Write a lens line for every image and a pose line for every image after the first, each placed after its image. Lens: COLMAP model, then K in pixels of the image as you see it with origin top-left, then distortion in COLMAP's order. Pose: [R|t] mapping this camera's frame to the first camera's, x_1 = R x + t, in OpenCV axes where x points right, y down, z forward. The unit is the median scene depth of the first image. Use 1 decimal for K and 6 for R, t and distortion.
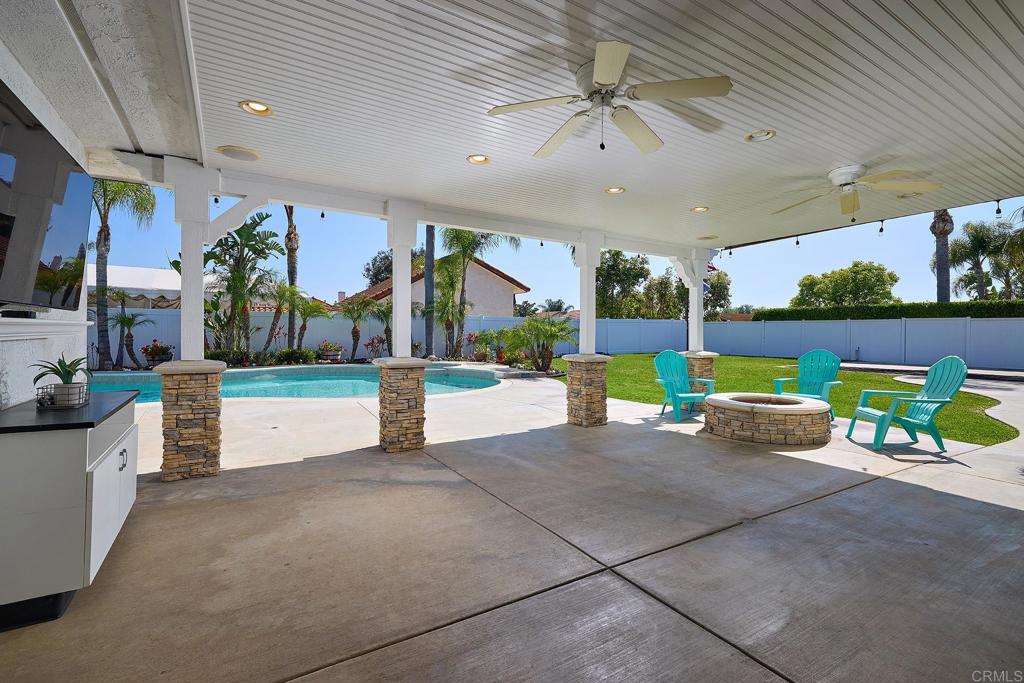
lens RADIAL K [[464.7, 0, 511.5], [0, 464.7, 336.8], [0, 0, 1]] dist [0.002118, -0.001000]
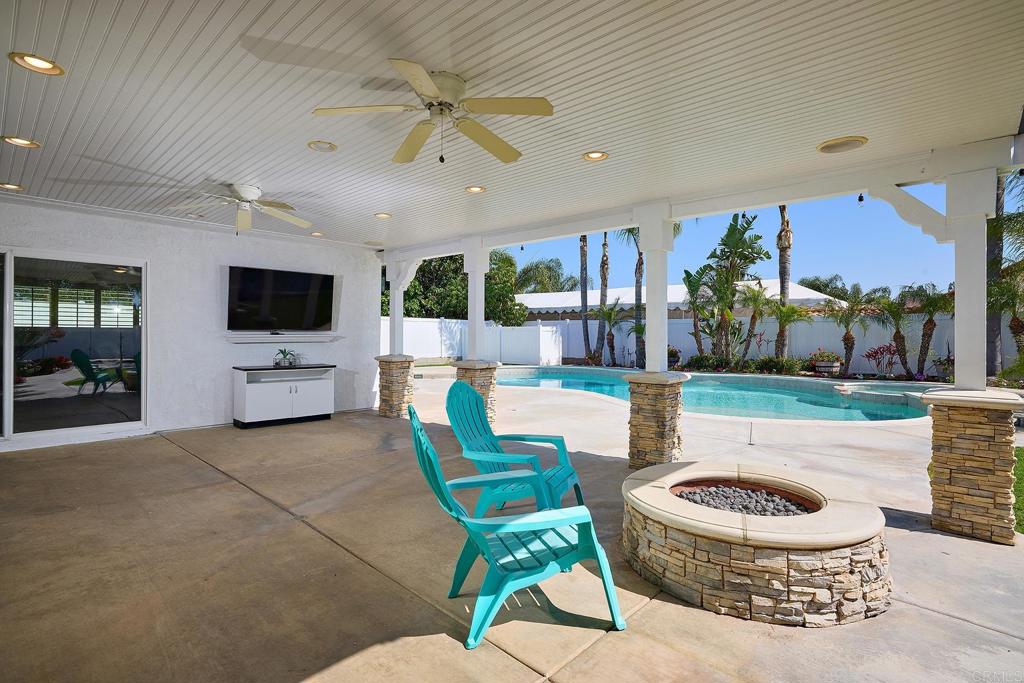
lens RADIAL K [[506.8, 0, 512.8], [0, 506.8, 338.3], [0, 0, 1]] dist [-0.021715, 0.010632]
pose [[0.269025, 0.004613, -0.963122, 0.363948], [-0.012806, 0.999917, 0.001213, -0.006016], [0.963048, 0.012008, 0.269062, 0.238522]]
